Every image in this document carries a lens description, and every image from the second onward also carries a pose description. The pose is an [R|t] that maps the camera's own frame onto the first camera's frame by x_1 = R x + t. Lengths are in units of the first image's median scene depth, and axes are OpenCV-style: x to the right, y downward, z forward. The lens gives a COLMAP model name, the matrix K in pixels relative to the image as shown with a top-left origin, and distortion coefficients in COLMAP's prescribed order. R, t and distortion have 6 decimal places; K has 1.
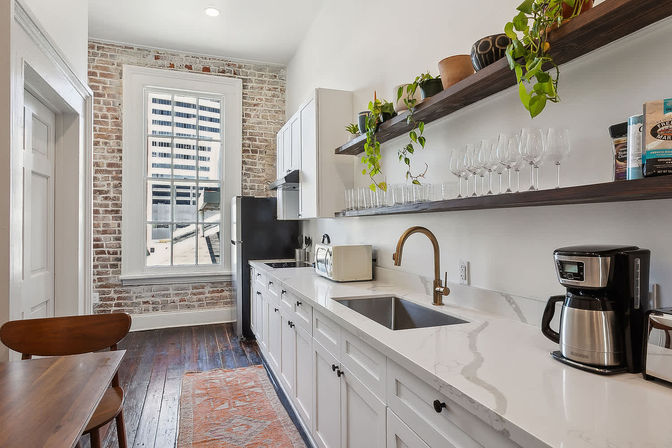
lens RADIAL K [[385.9, 0, 336.0], [0, 385.9, 224.0], [0, 0, 1]] dist [-0.003750, -0.000226]
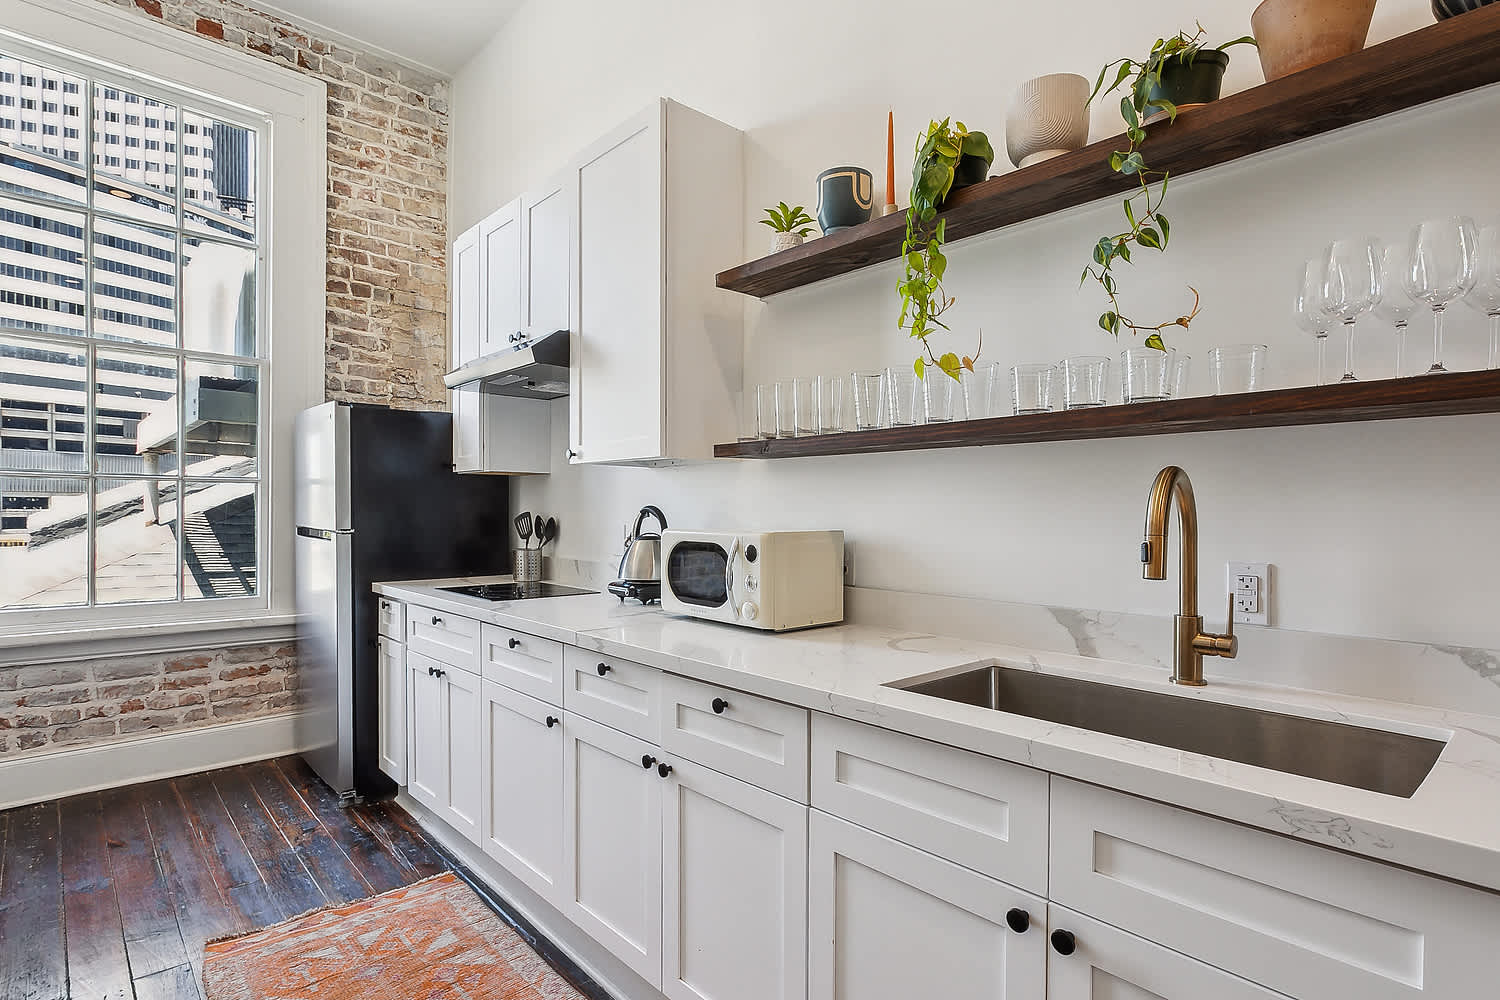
lens RADIAL K [[758.2, 0, 751.9], [0, 758.2, 525.6], [0, 0, 1]] dist [0.003457, 0.000059]
pose [[0.926188, 0.002186, 0.377055, -0.160052], [-0.012074, 0.999642, 0.023863, 0.019235], [-0.376868, -0.026654, 0.925884, 0.201832]]
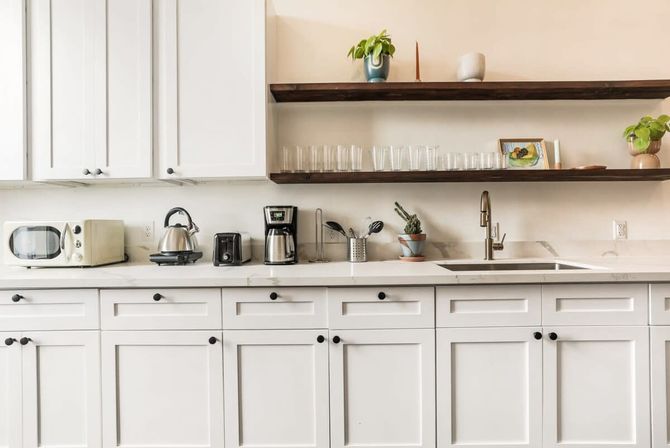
lens RADIAL K [[328.2, 0, 335.0], [0, 328.2, 224.0], [0, 0, 1]] dist [-0.000629, -0.000200]
pose [[0.346955, 0.000421, 0.937882, -0.340314], [0.000456, 1.000000, -0.000618, 0.040940], [-0.937882, 0.000642, 0.346954, 0.447239]]
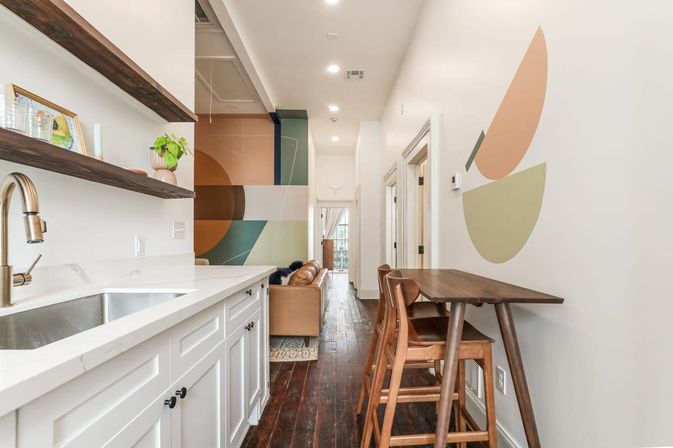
lens RADIAL K [[327.4, 0, 335.5], [0, 327.4, 235.9], [0, 0, 1]] dist [-0.002160, -0.000599]
pose [[-0.939049, -0.003865, 0.343760, -0.164354], [-0.012243, 0.999678, -0.022205, 0.042144], [-0.343564, -0.025060, -0.938795, 0.534739]]
